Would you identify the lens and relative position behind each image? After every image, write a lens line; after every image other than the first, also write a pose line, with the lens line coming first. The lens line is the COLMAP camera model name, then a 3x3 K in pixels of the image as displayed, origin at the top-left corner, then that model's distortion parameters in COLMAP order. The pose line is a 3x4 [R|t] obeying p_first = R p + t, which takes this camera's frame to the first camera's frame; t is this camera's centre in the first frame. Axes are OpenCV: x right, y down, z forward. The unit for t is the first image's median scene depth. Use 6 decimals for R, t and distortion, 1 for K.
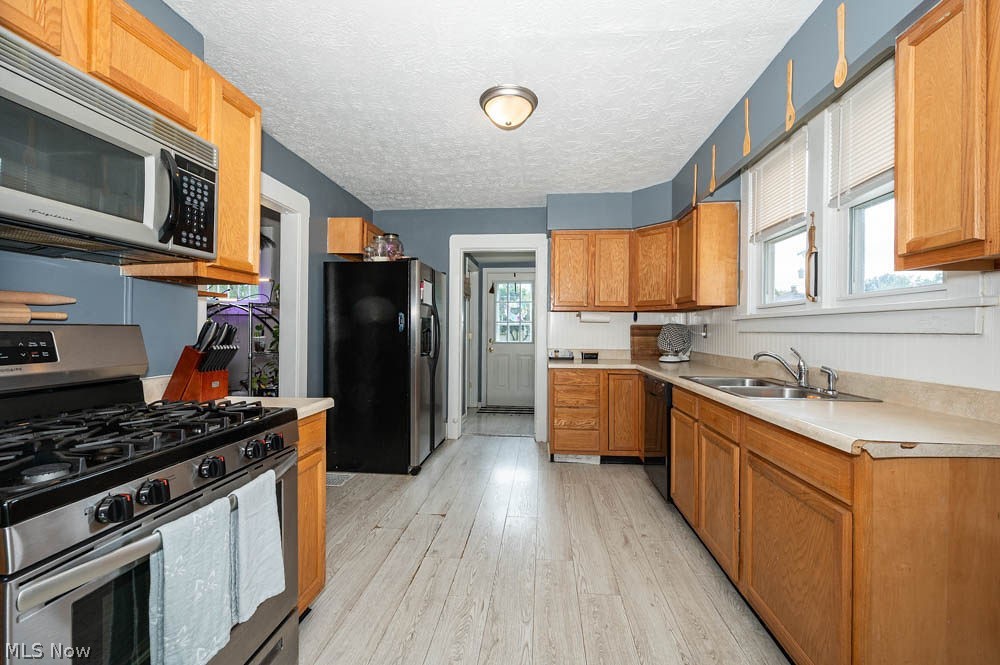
lens RADIAL K [[394.5, 0, 503.0], [0, 394.5, 328.6], [0, 0, 1]] dist [0.000257, -0.000115]
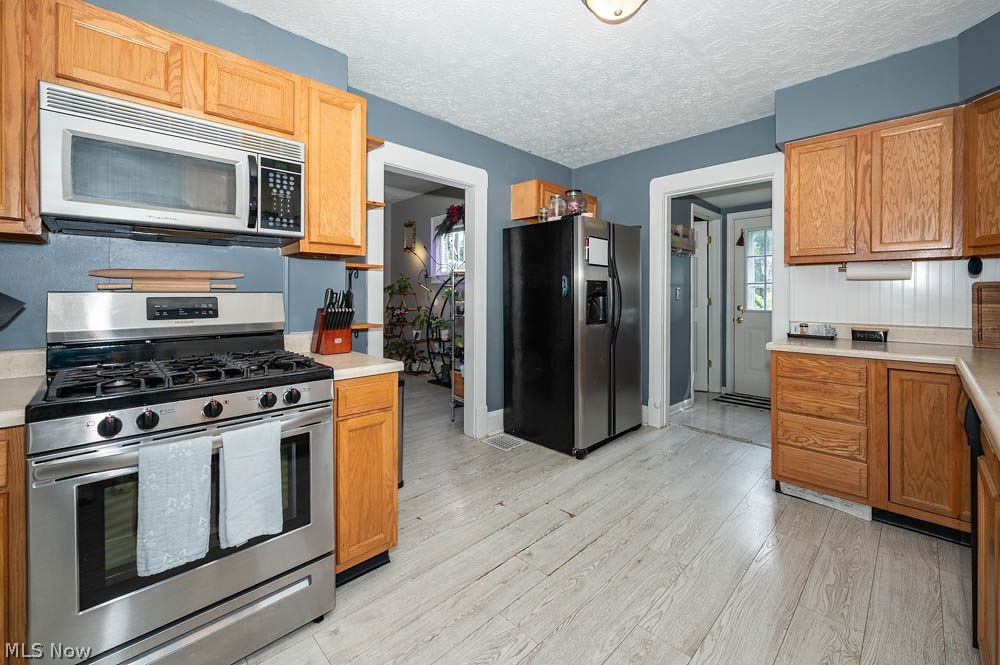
lens RADIAL K [[406.3, 0, 497.7], [0, 406.3, 294.3], [0, 0, 1]] dist [0.000973, 0.000102]
pose [[0.762315, -0.006972, -0.647169, 0.228995], [0.007915, 0.999968, -0.001449, 0.002883], [0.647158, -0.004018, 0.762346, 0.190564]]
